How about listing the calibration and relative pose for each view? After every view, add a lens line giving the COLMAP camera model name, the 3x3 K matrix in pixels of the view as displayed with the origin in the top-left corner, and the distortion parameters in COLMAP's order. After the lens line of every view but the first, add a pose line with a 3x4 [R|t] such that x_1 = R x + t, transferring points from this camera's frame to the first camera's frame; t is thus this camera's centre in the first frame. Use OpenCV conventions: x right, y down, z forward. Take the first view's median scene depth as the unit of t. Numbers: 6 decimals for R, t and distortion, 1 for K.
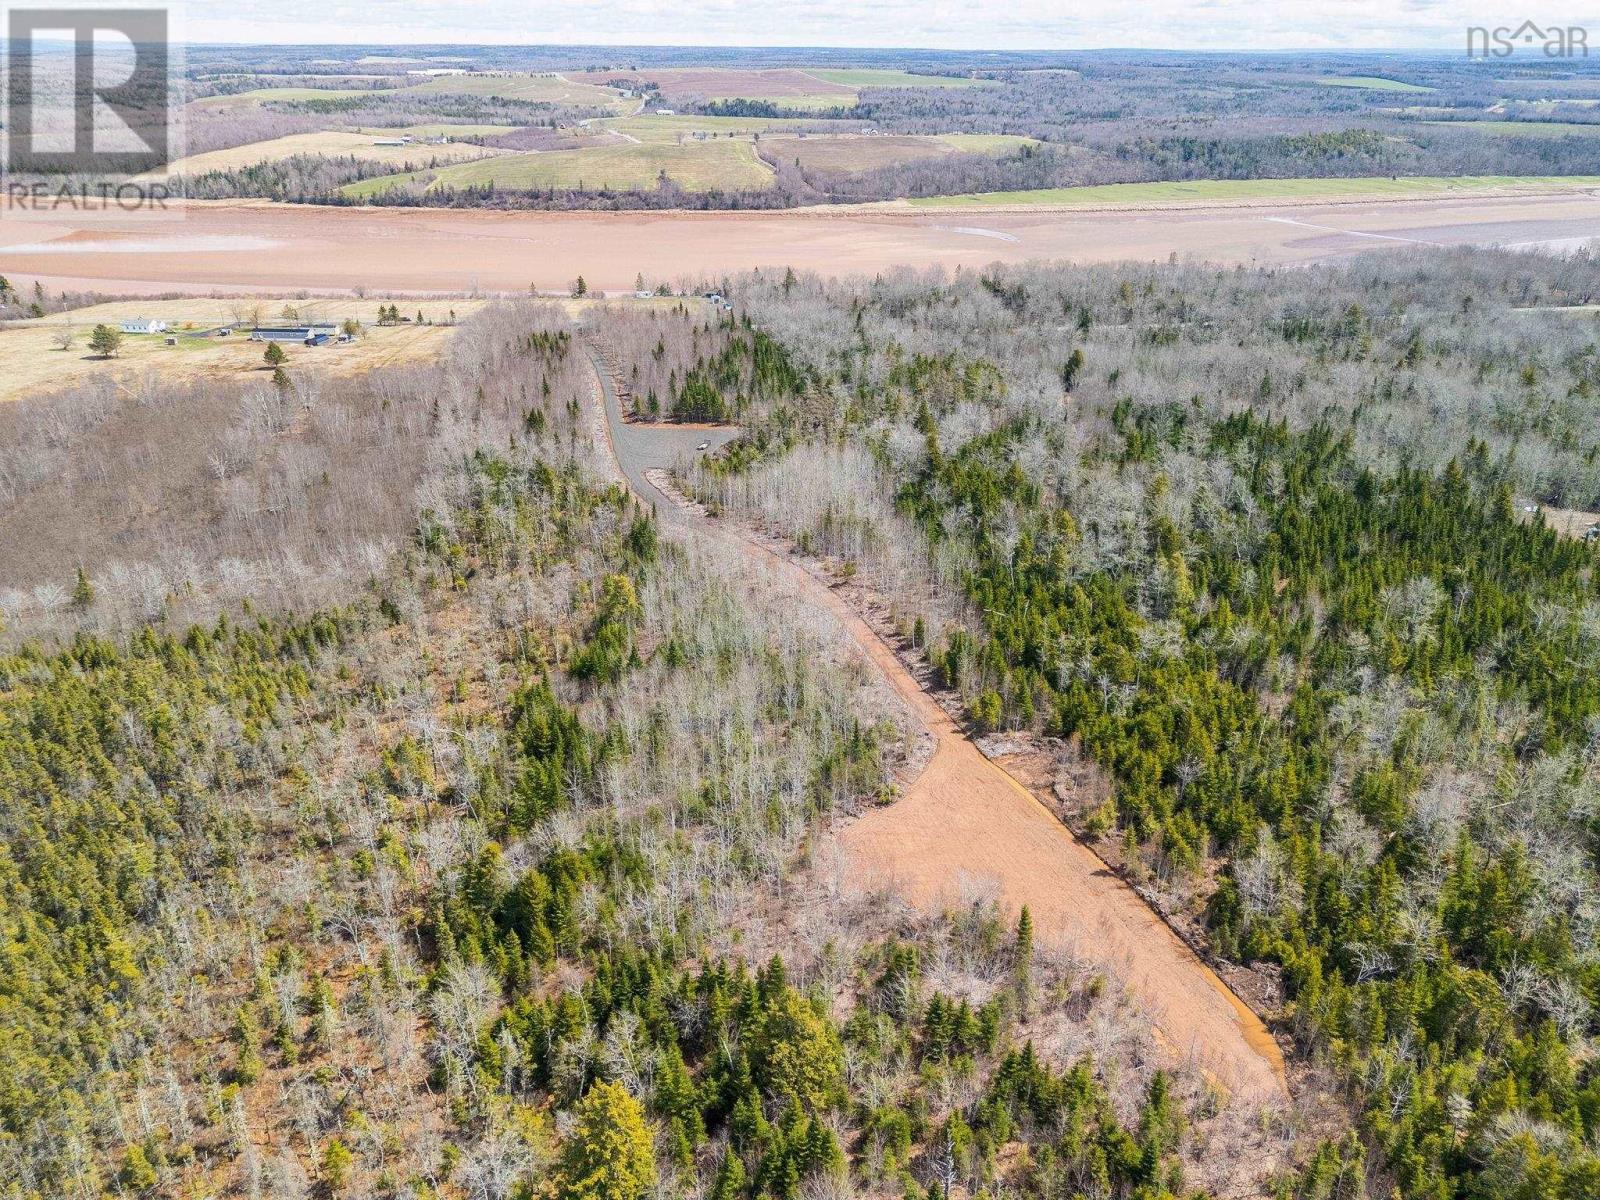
lens RADIAL K [[1176.4, 0, 802.0], [0, 1176.4, 599.7], [0, 0, 1]] dist [0.072765, -0.054645]
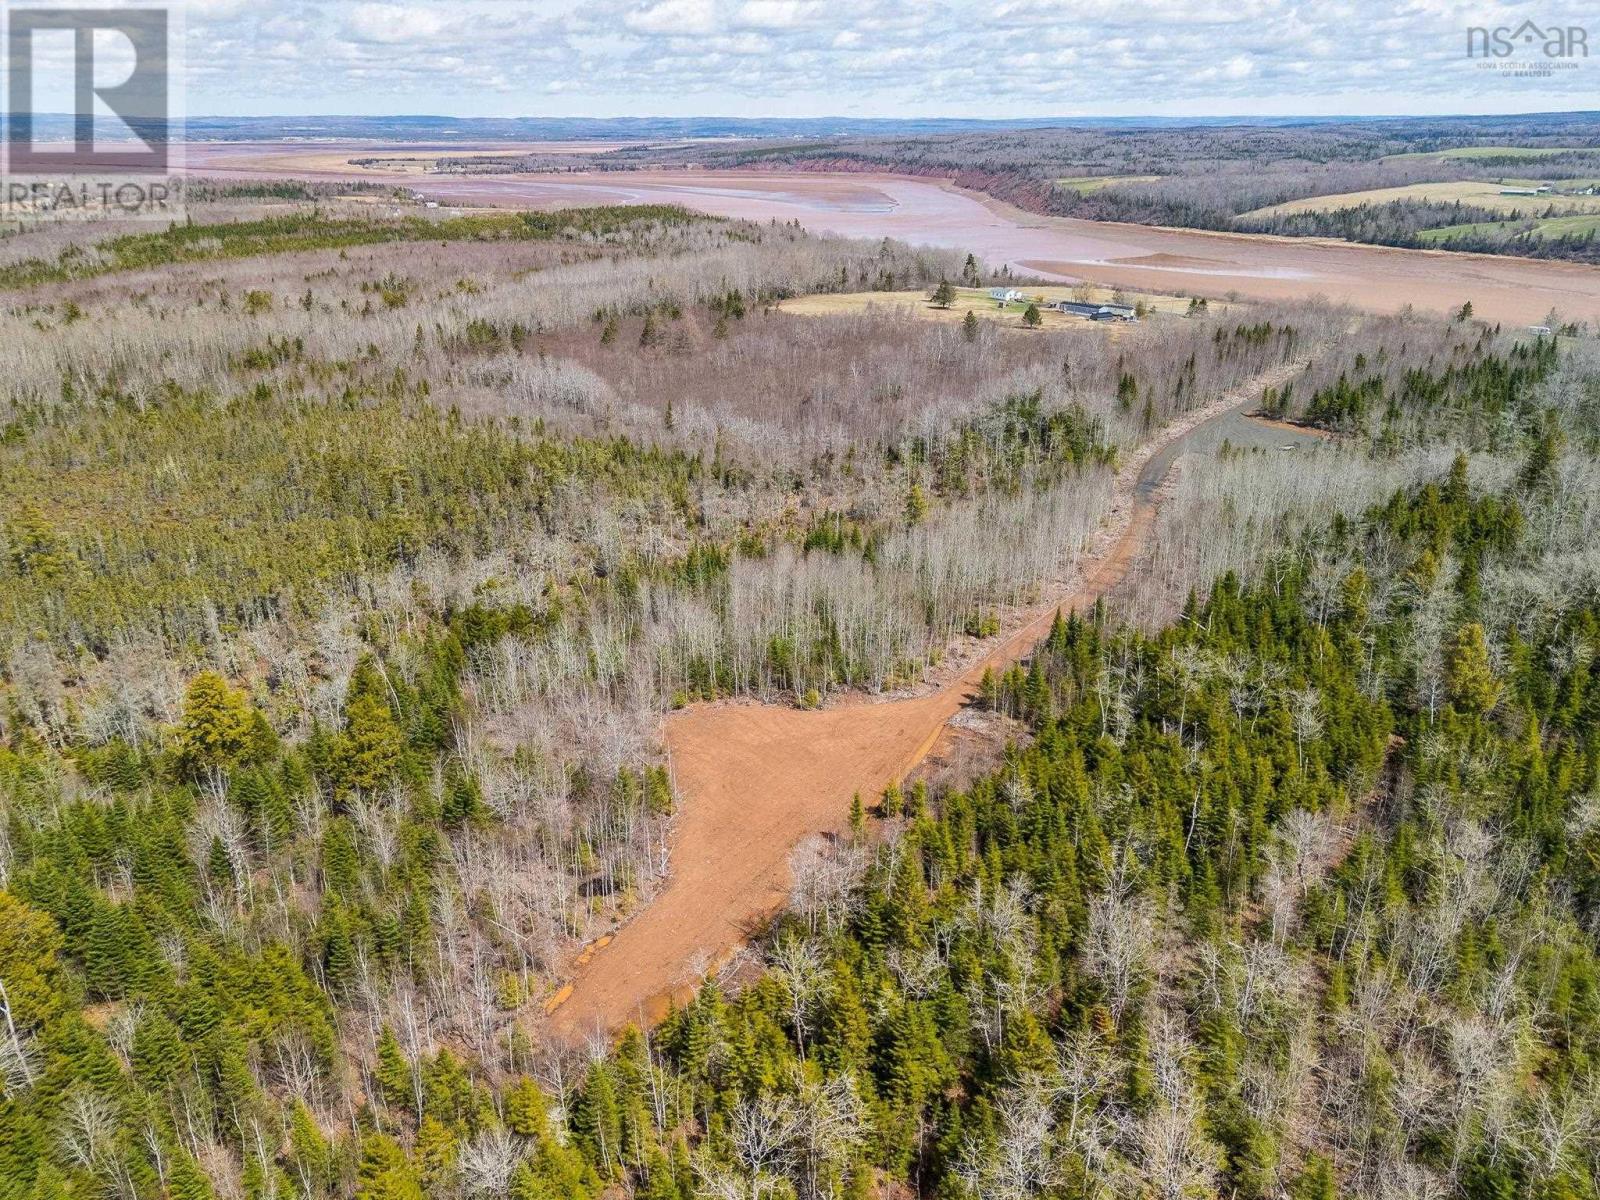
lens RADIAL K [[1173.8, 0, 802.9], [0, 1173.8, 601.6], [0, 0, 1]] dist [0.066090, -0.045122]
pose [[0.614407, 0.295055, -0.731742, 0.092896], [-0.330143, 0.938489, 0.101216, 0.000643], [0.716596, 0.179392, 0.674024, 0.049058]]
